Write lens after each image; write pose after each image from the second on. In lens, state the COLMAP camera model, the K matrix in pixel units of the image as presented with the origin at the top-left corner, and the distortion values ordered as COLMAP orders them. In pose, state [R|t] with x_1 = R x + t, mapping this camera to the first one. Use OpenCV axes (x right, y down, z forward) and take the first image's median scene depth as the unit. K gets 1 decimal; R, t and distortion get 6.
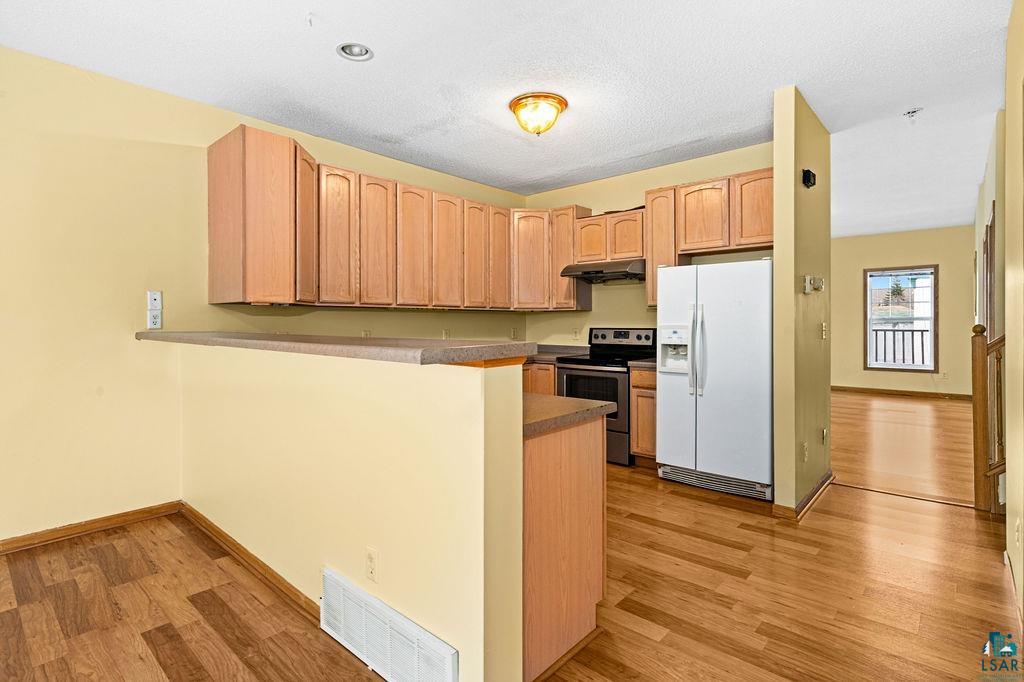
lens RADIAL K [[499.3, 0, 516.9], [0, 499.3, 326.4], [0, 0, 1]] dist [-0.003649, 0.001909]
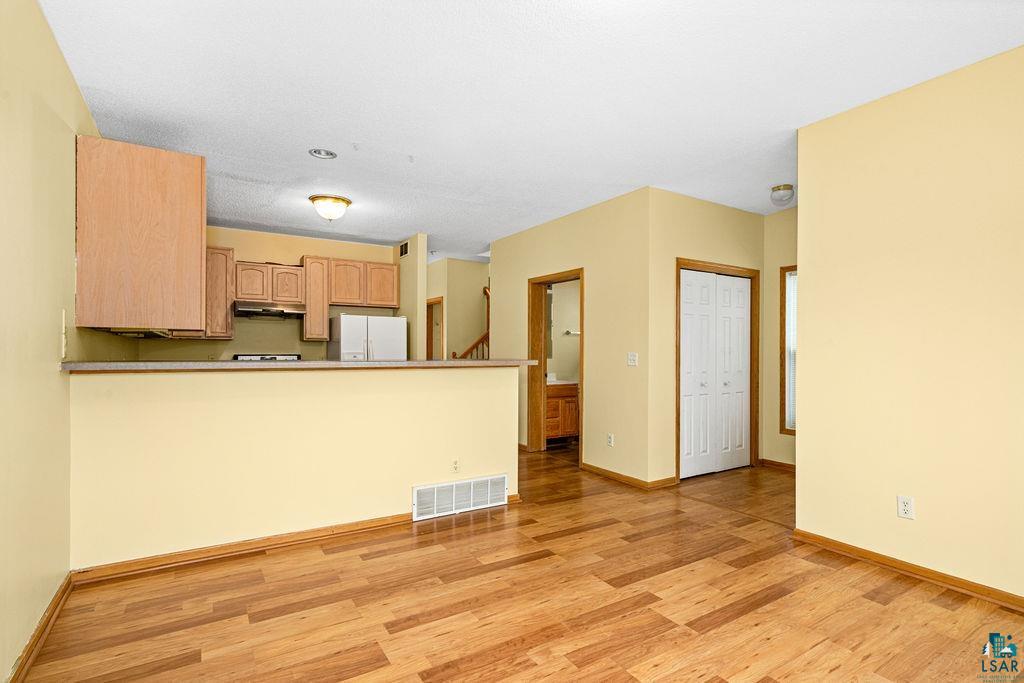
lens RADIAL K [[499.3, 0, 507.5], [0, 499.3, 347.1], [0, 0, 1]] dist [-0.003649, 0.001909]
pose [[0.293256, 0.008530, 0.955996, -0.936787], [0.001168, 0.999956, -0.009281, -0.003795], [-0.956033, 0.003838, 0.293233, 0.066897]]
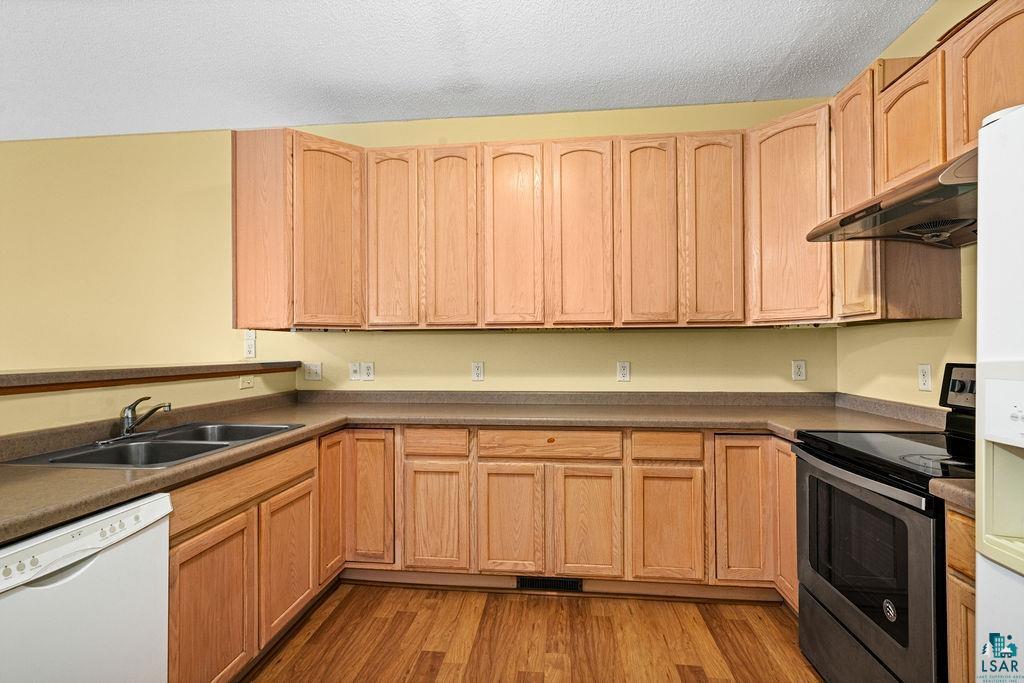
lens RADIAL K [[499.3, 0, 506.9], [0, 499.3, 347.0], [0, 0, 1]] dist [-0.003649, 0.001909]
pose [[0.574848, -0.004118, -0.818250, 0.318660], [-0.002024, 0.999977, -0.006455, -0.007653], [0.818258, 0.005367, 0.574826, 0.601511]]
